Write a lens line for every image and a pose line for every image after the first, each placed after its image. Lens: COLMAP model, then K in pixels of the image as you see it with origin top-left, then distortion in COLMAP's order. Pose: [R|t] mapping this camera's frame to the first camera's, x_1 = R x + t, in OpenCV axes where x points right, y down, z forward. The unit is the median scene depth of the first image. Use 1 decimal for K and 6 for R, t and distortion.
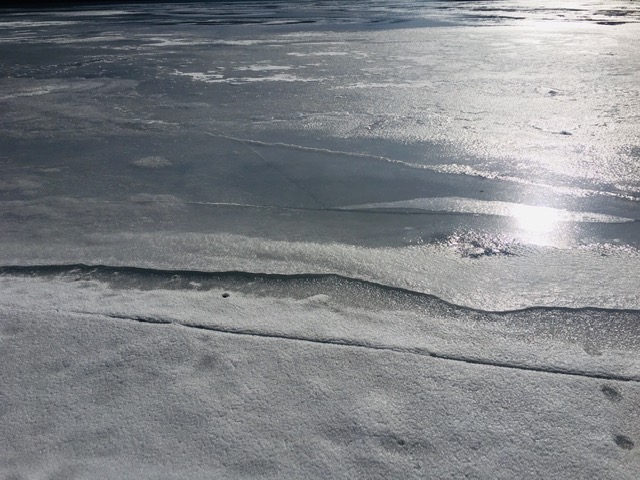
lens RADIAL K [[542.1, 0, 320.0], [0, 542.1, 240.0], [0, 0, 1]] dist [0.066457, -0.079531]
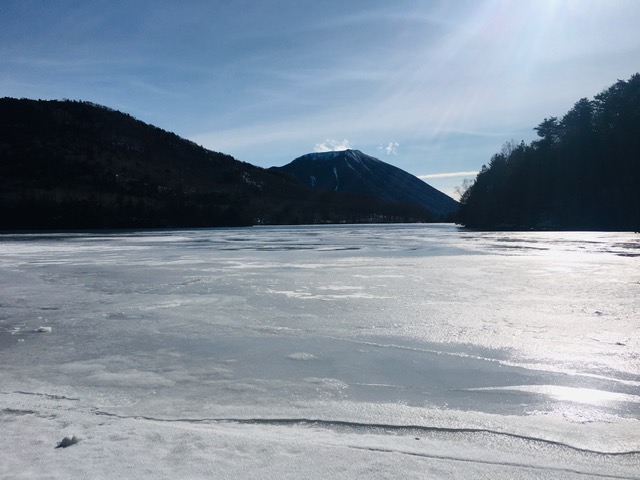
lens RADIAL K [[542.1, 0, 320.0], [0, 542.1, 240.0], [0, 0, 1]] dist [0.066457, -0.079531]
pose [[0.998616, 0.011438, -0.051343, -0.068817], [-0.030120, 0.924550, -0.379869, 0.032631], [0.043124, 0.380889, 0.923615, -0.110638]]
